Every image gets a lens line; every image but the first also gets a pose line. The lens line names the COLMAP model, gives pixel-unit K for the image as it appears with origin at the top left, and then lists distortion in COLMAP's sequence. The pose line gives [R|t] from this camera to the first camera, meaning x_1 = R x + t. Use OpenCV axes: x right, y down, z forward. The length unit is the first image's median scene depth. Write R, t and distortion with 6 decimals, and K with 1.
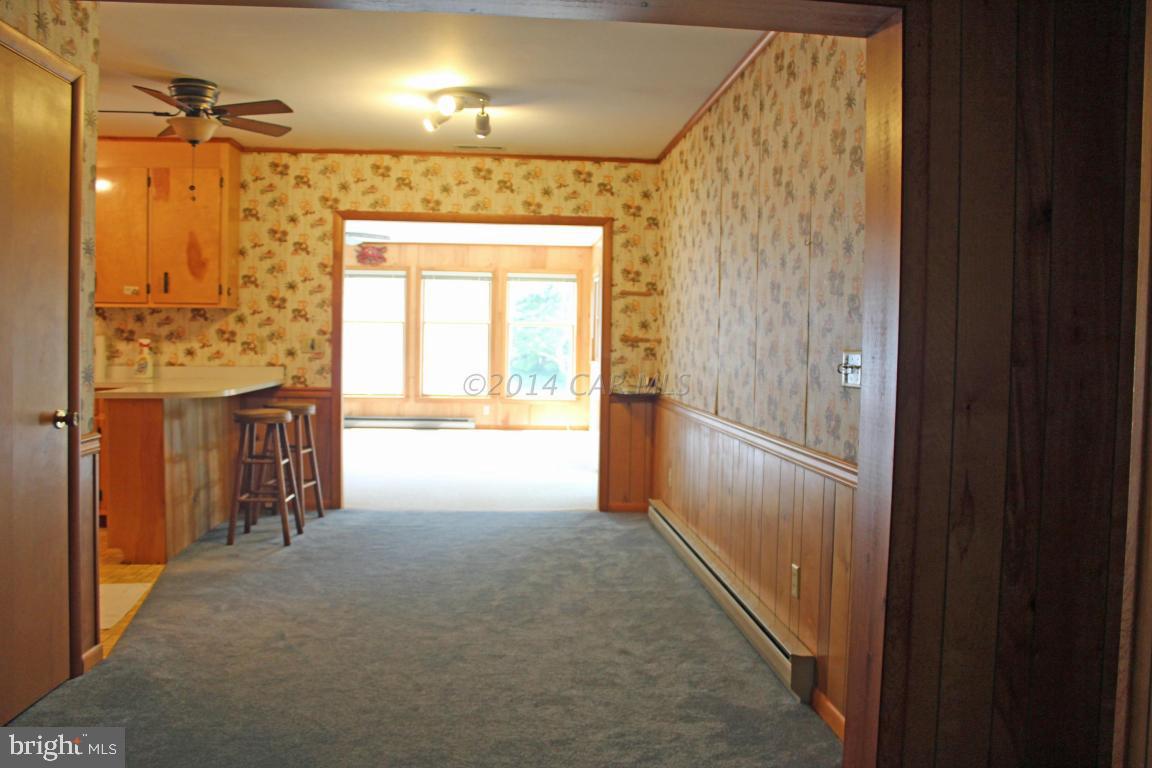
lens RADIAL K [[973.5, 0, 578.5], [0, 973.5, 375.4], [0, 0, 1]] dist [-0.124768, 0.065937]
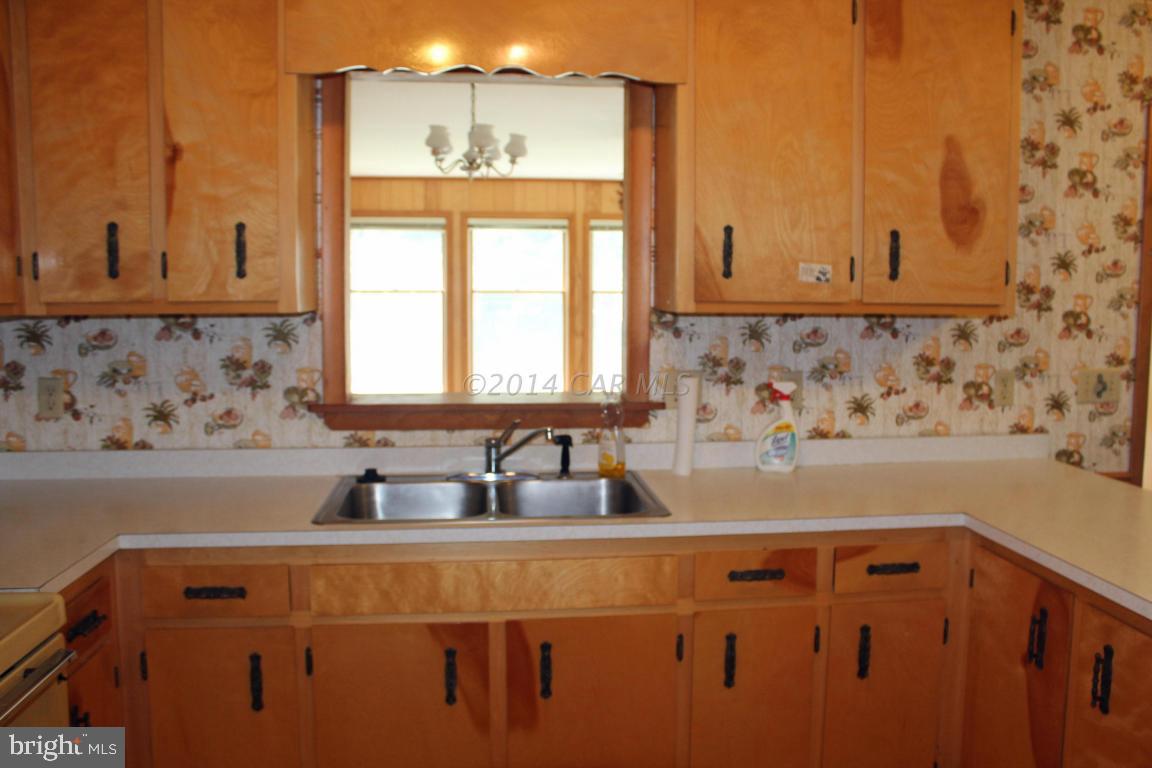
lens RADIAL K [[973.5, 0, 575.6], [0, 973.5, 395.7], [0, 0, 1]] dist [-0.124768, 0.065937]
pose [[0.998142, -0.013623, 0.059392, -0.566719], [0.009513, 0.997574, 0.068957, -0.062231], [-0.060187, -0.068264, 0.995850, 0.549375]]
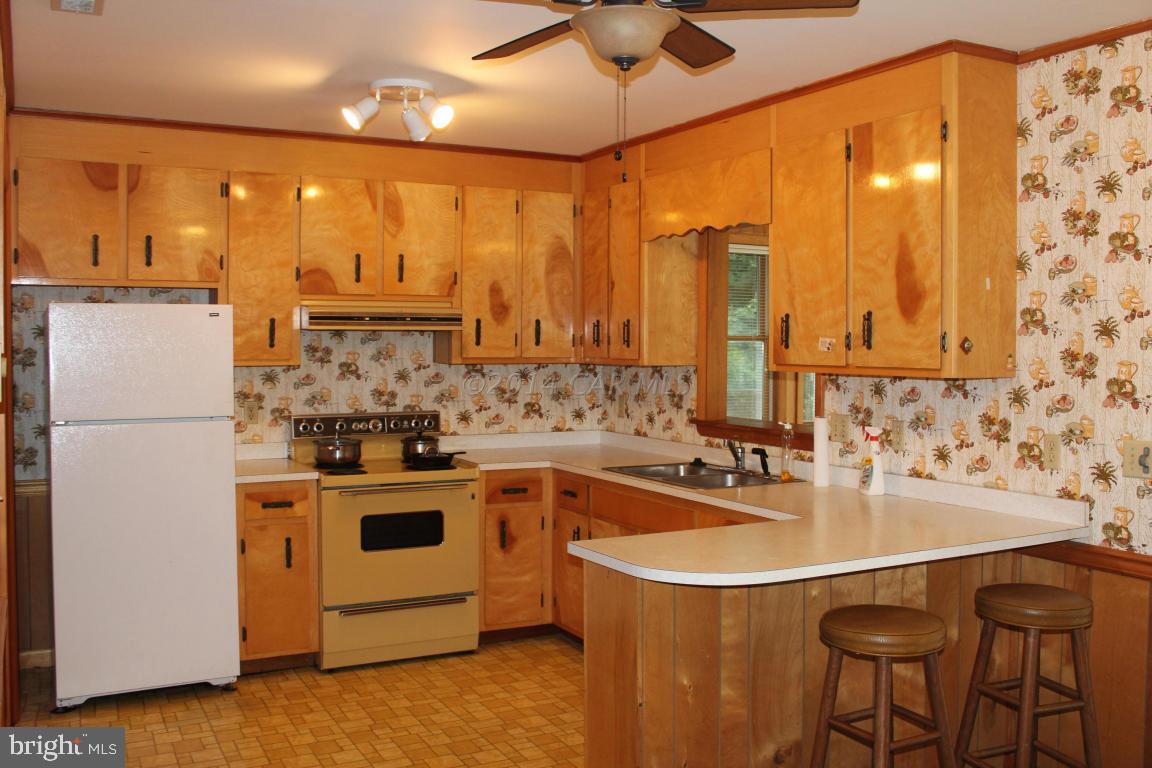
lens RADIAL K [[1082.9, 0, 580.7], [0, 1082.9, 374.7], [0, 0, 1]] dist [-0.094499, 0.000000]
pose [[0.387335, 0.016036, -0.921799, 0.072285], [-0.031816, 0.999486, 0.004019, -0.065284], [0.921390, 0.027771, 0.387646, 0.572296]]
